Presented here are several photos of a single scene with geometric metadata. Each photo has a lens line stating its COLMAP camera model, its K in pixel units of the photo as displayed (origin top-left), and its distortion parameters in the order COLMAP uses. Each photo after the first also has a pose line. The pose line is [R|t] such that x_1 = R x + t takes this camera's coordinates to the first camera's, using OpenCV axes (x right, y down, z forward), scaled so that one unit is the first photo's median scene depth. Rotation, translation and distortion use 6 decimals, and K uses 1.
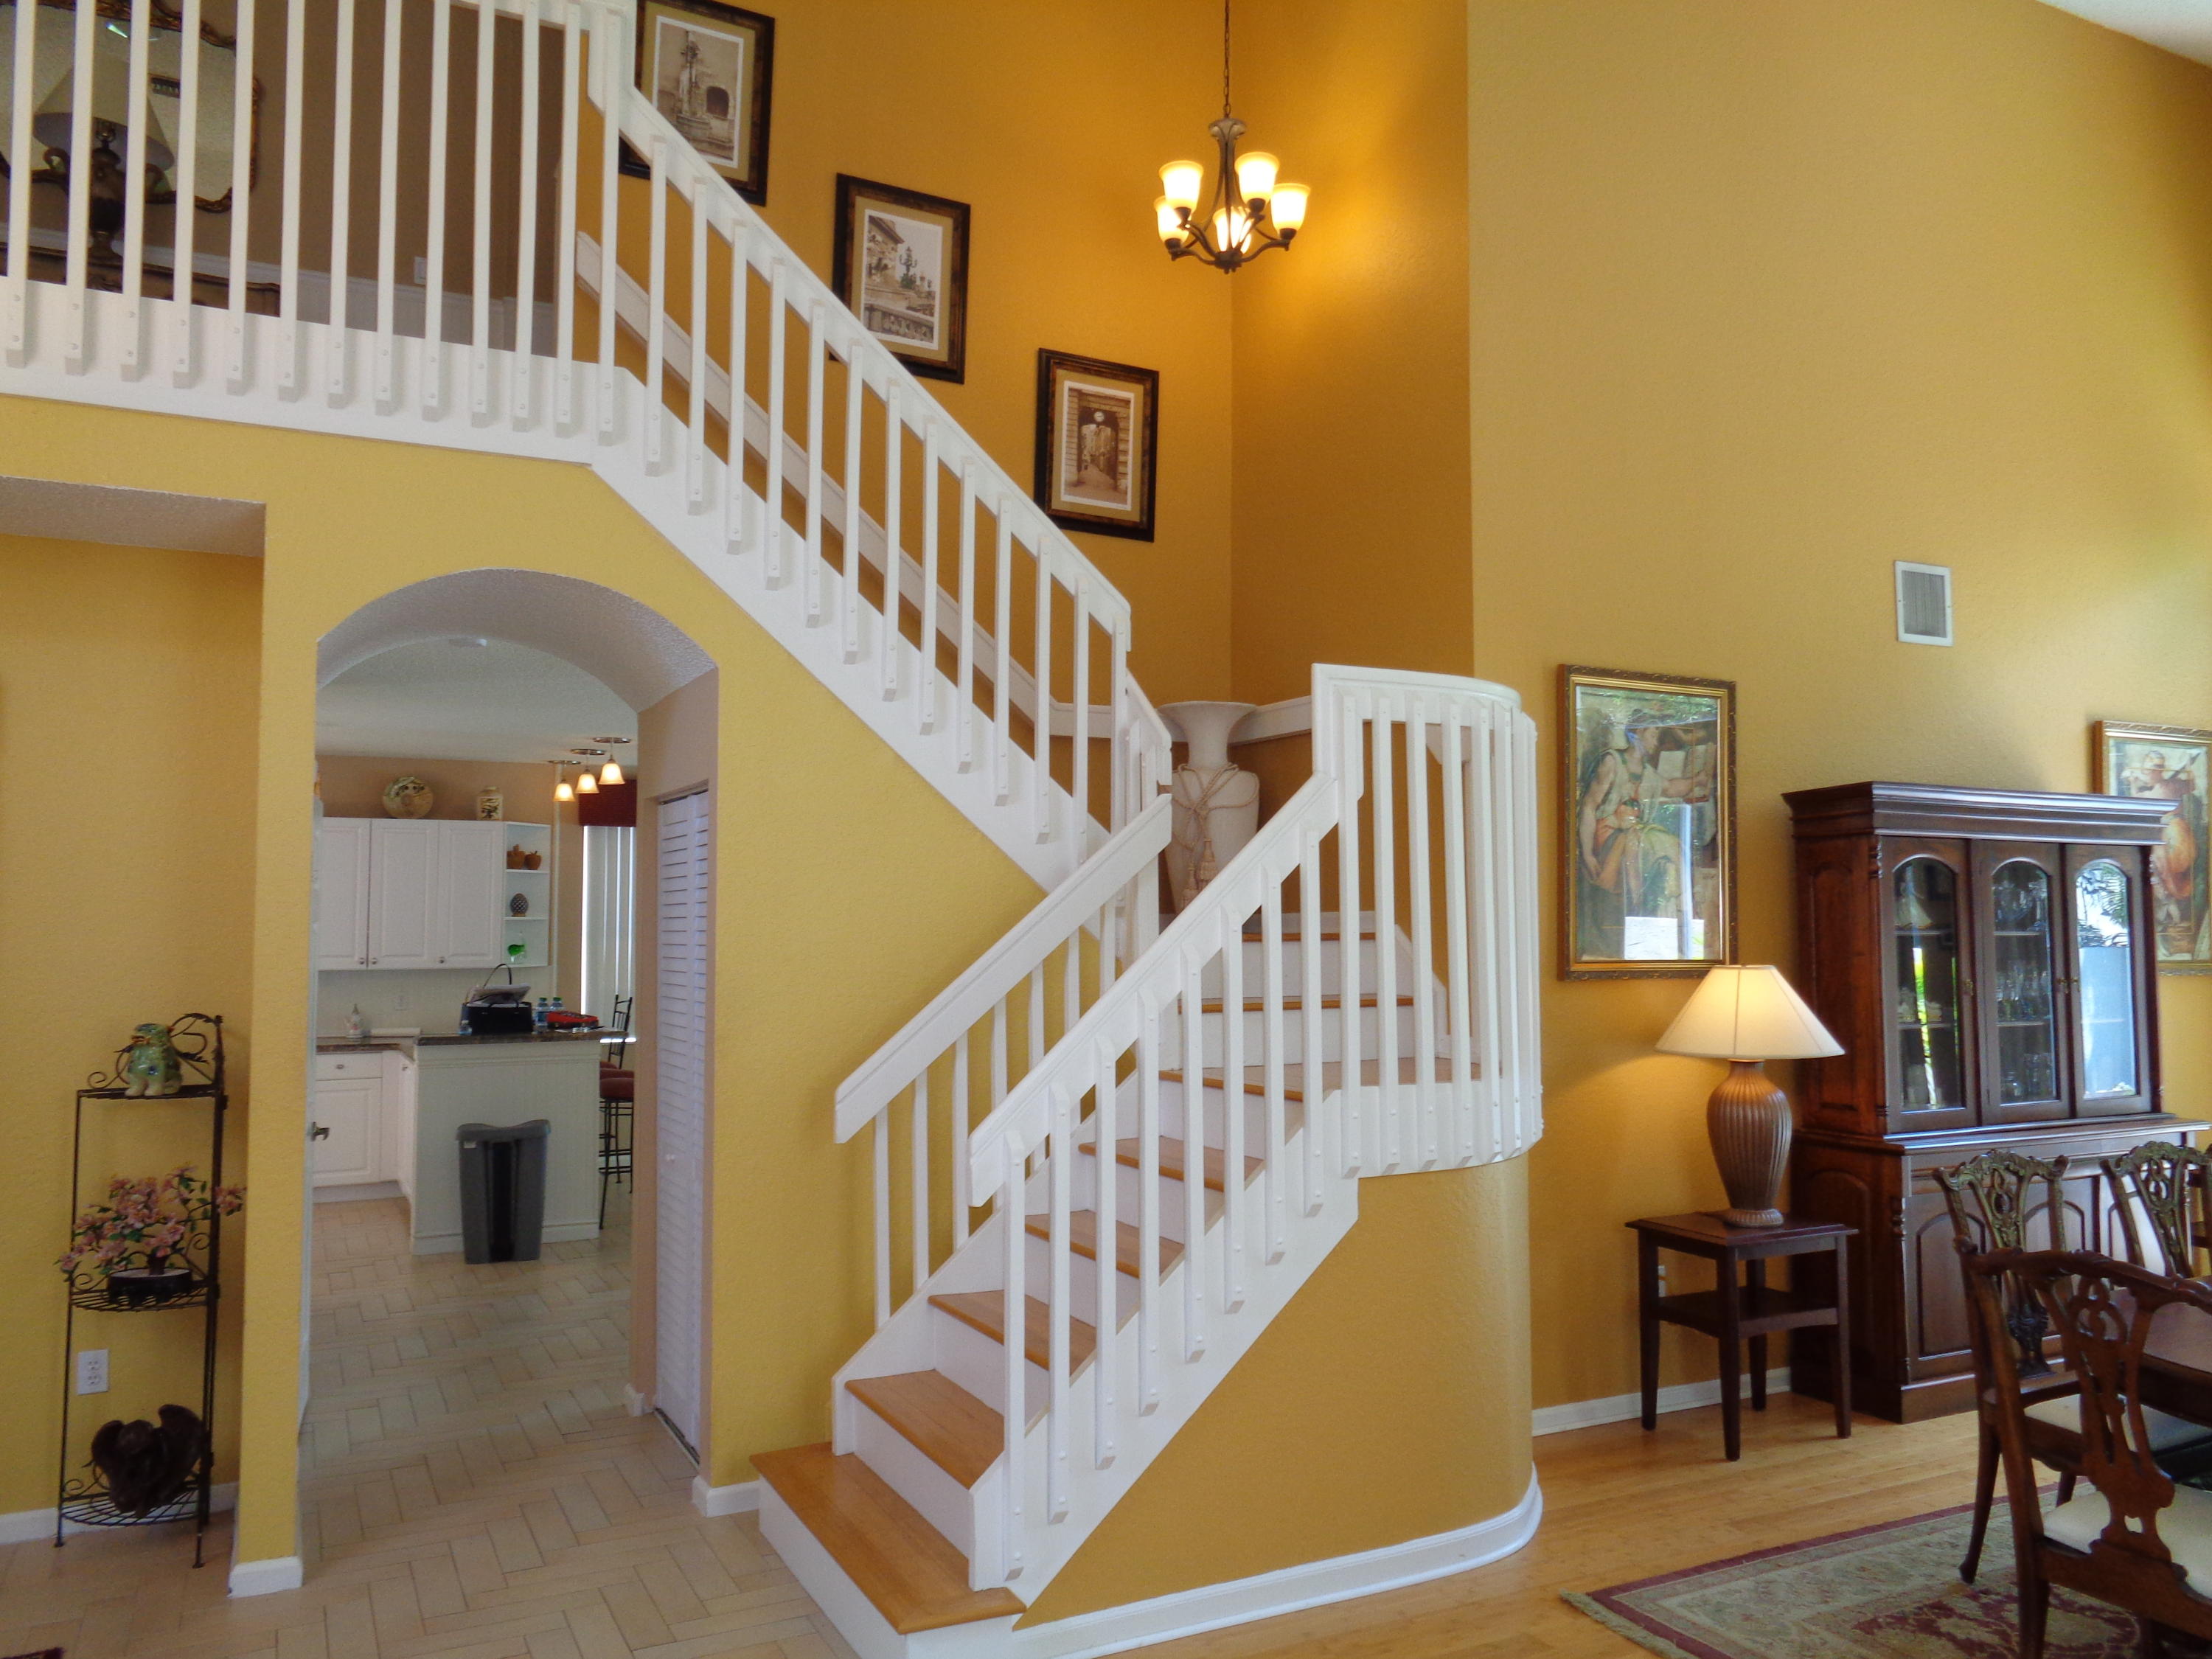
lens RADIAL K [[1642.4, 0, 1129.9], [0, 1642.4, 826.7], [0, 0, 1]] dist [0.020819, -0.004857]
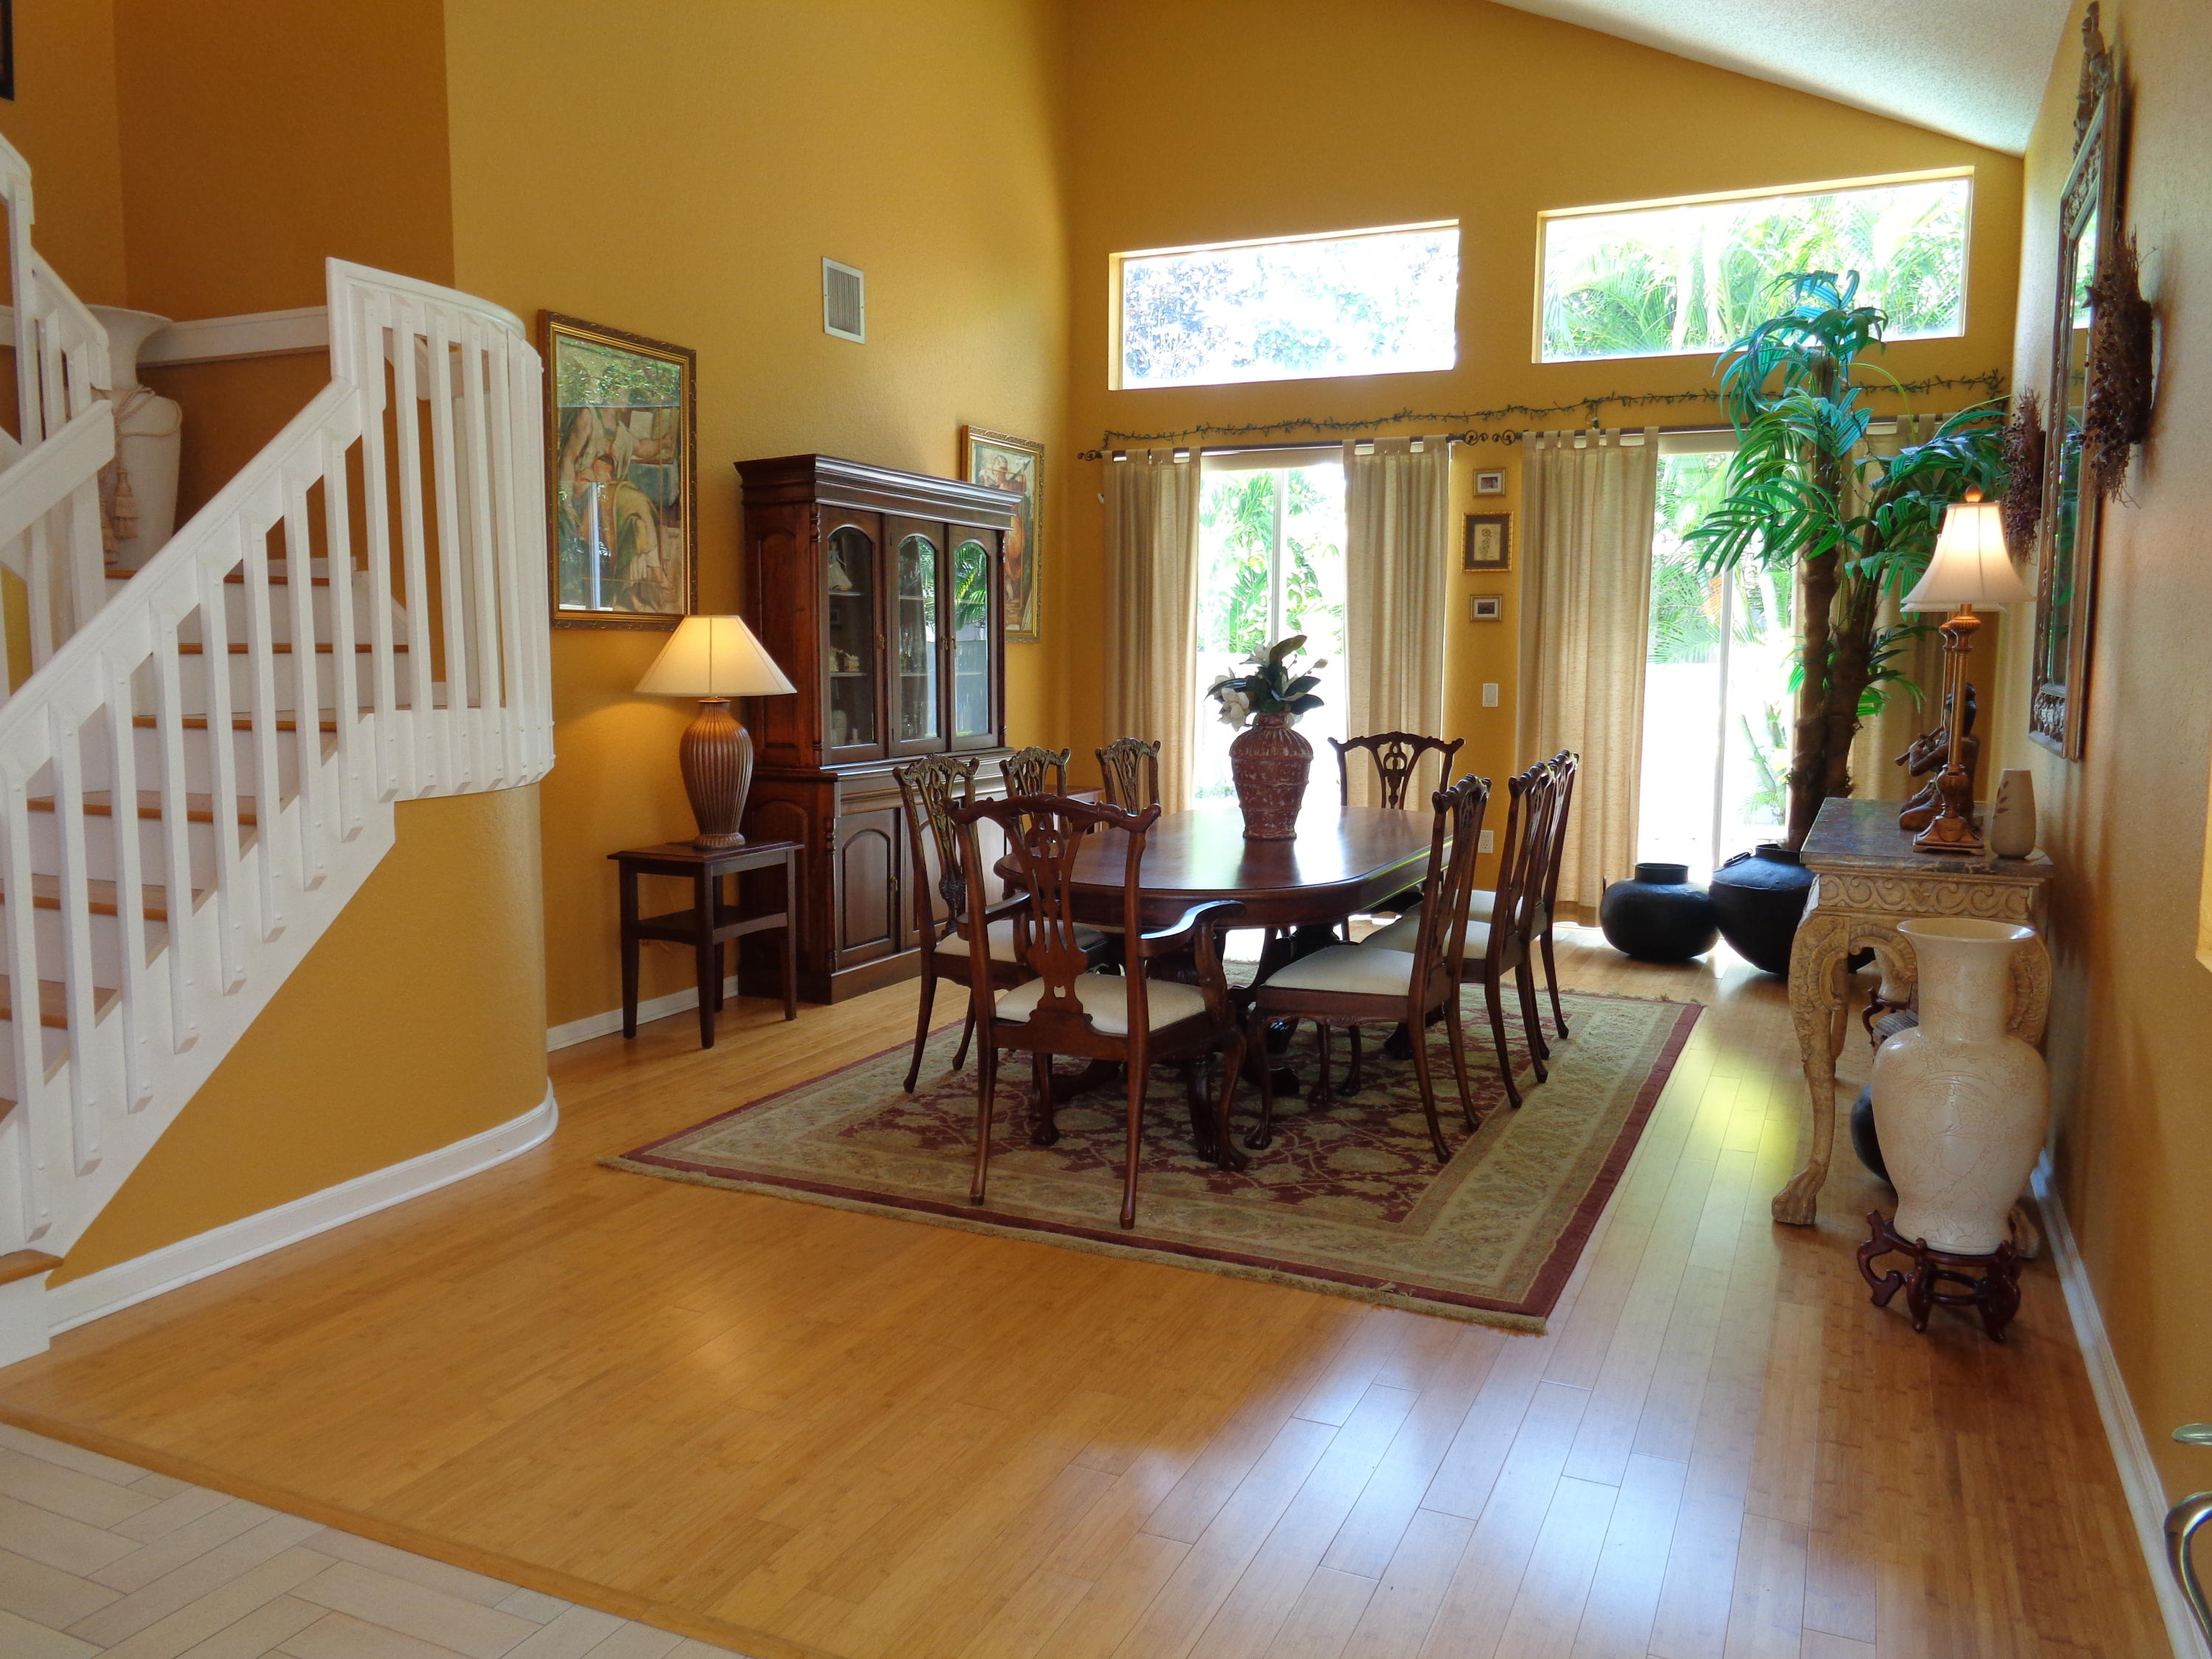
lens RADIAL K [[1654.2, 0, 1100.6], [0, 1654.2, 803.7], [0, 0, 1]] dist [-0.007935, 0.004426]
pose [[0.789784, -0.054285, 0.610978, -0.102108], [-0.041013, 0.989174, 0.140903, 0.044254], [-0.612012, -0.136341, 0.779007, -0.025981]]
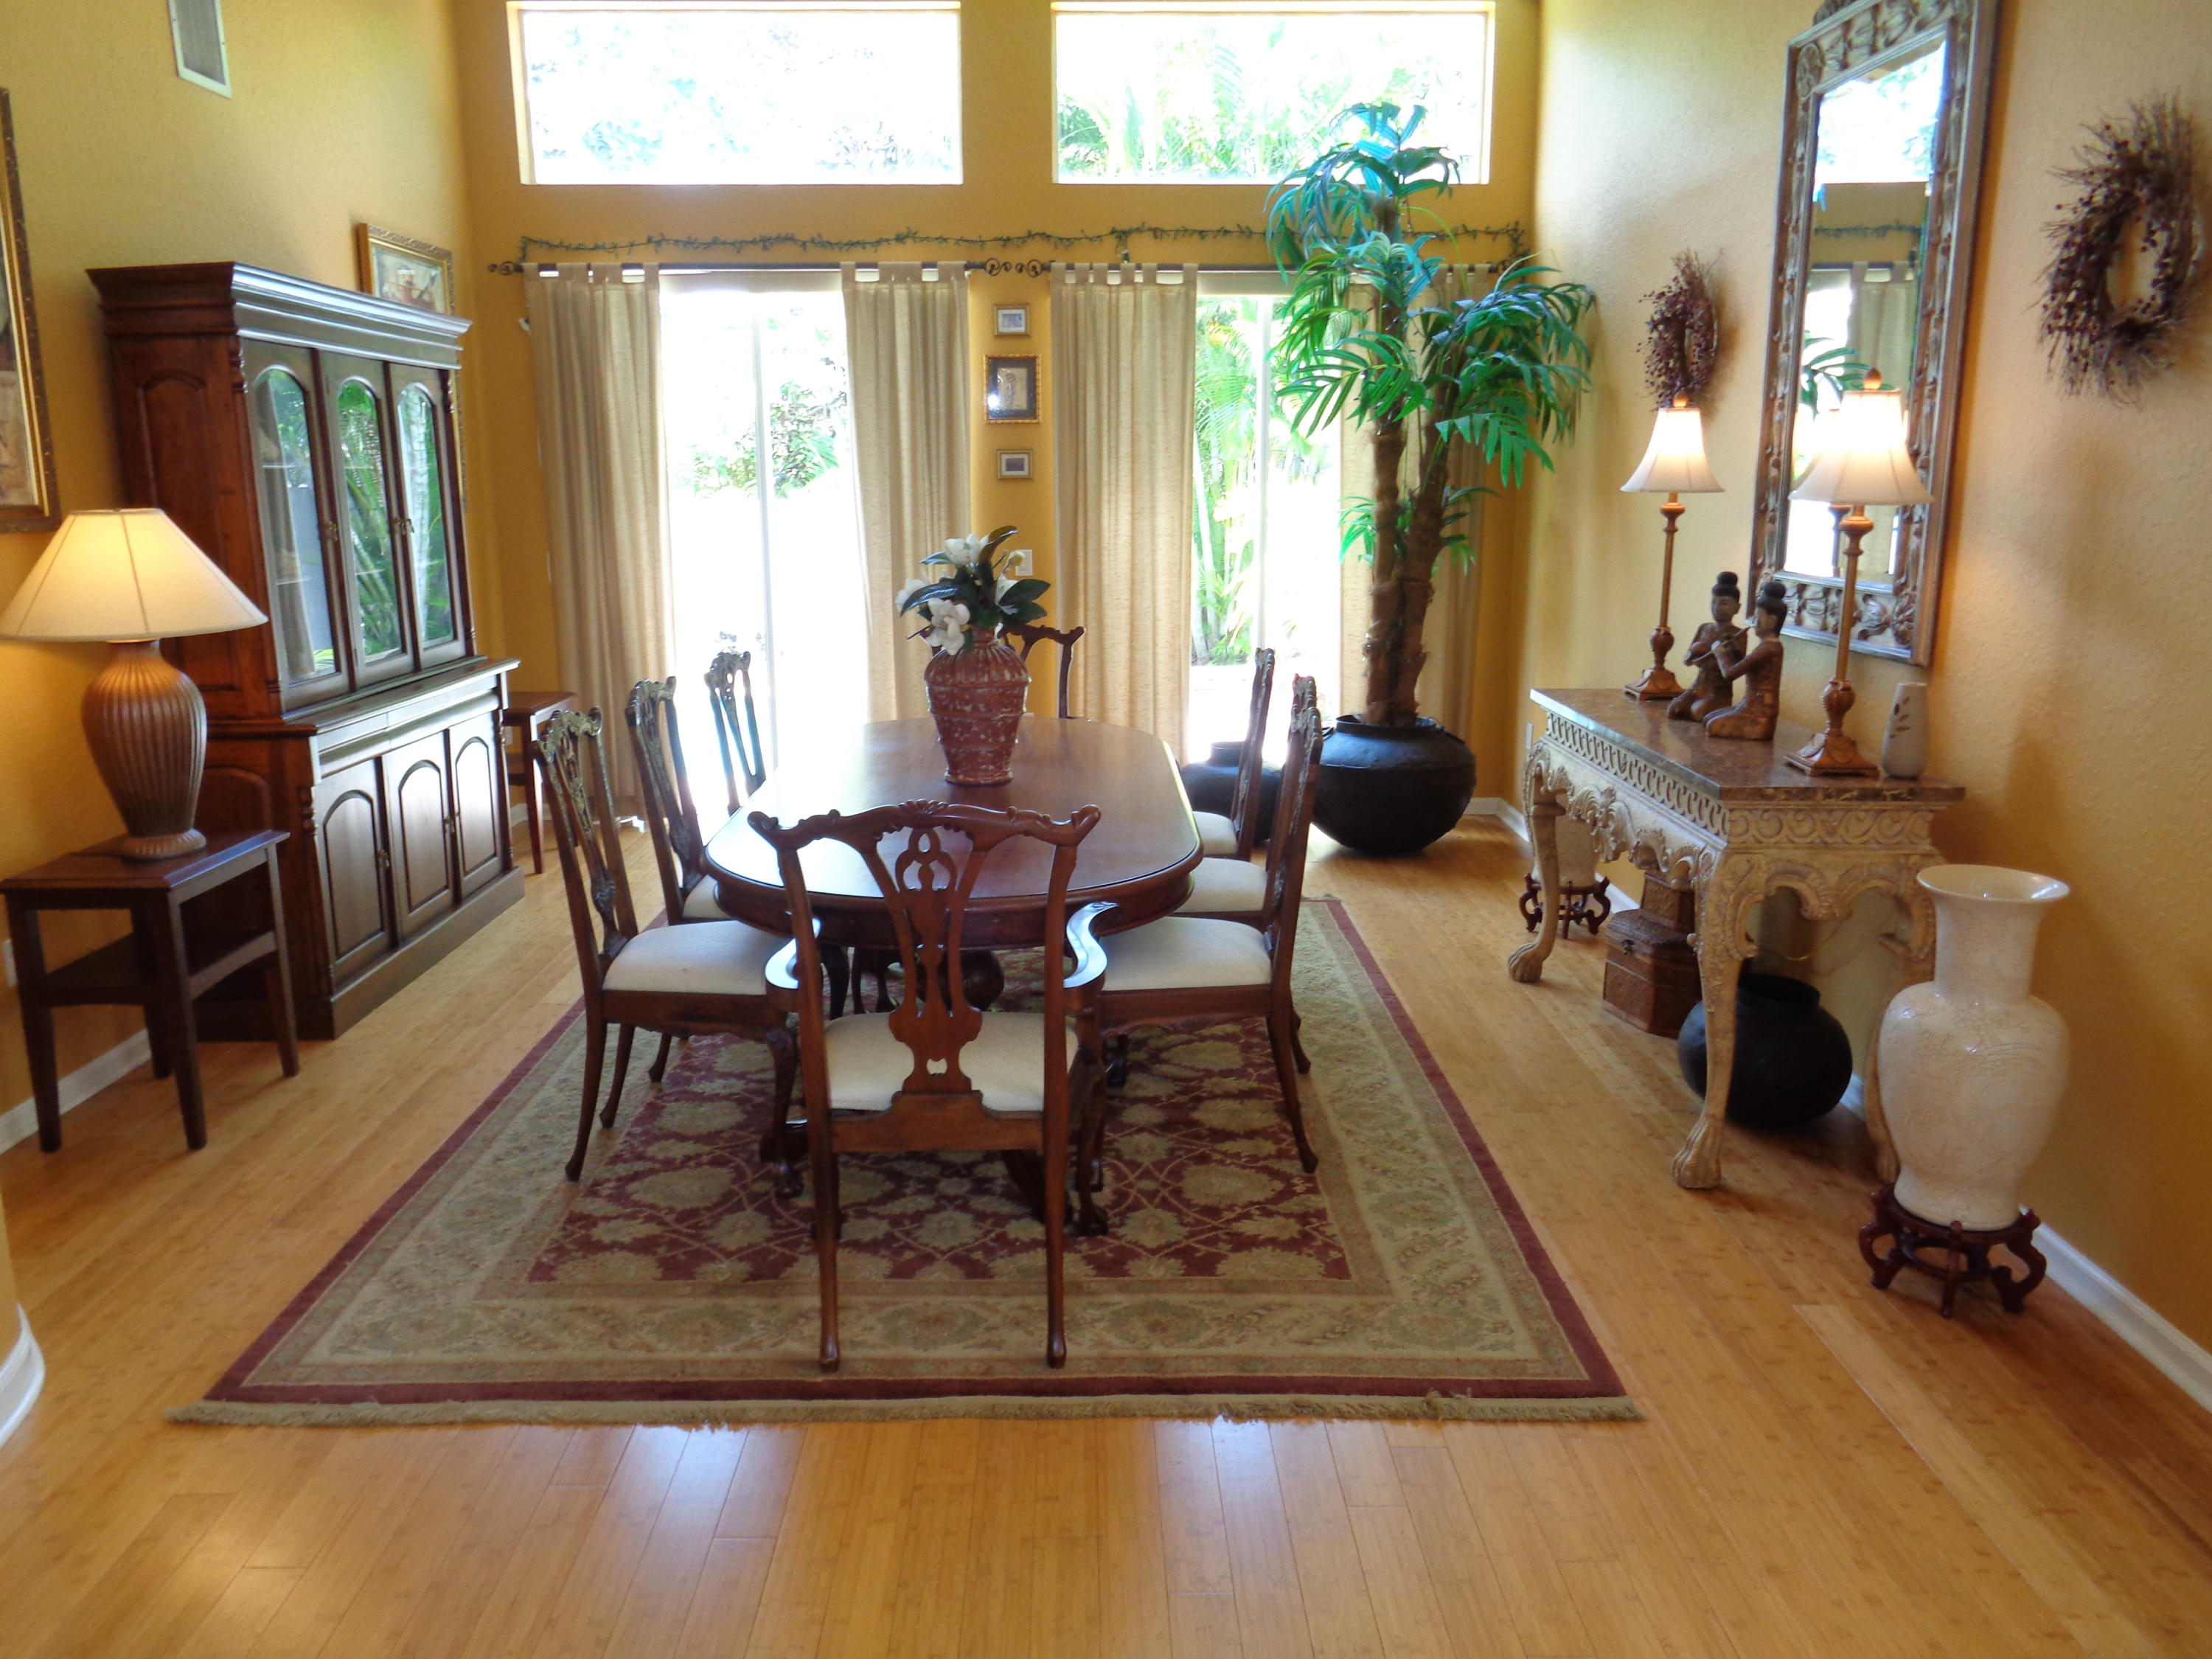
lens RADIAL K [[1671.8, 0, 1118.4], [0, 1671.8, 820.8], [0, 0, 1]] dist [0.009051, -0.003945]
pose [[0.449674, -0.187132, 0.873370, -0.100598], [-0.047811, 0.971362, 0.232745, 0.025105], [-0.891912, -0.146416, 0.427849, 0.280690]]
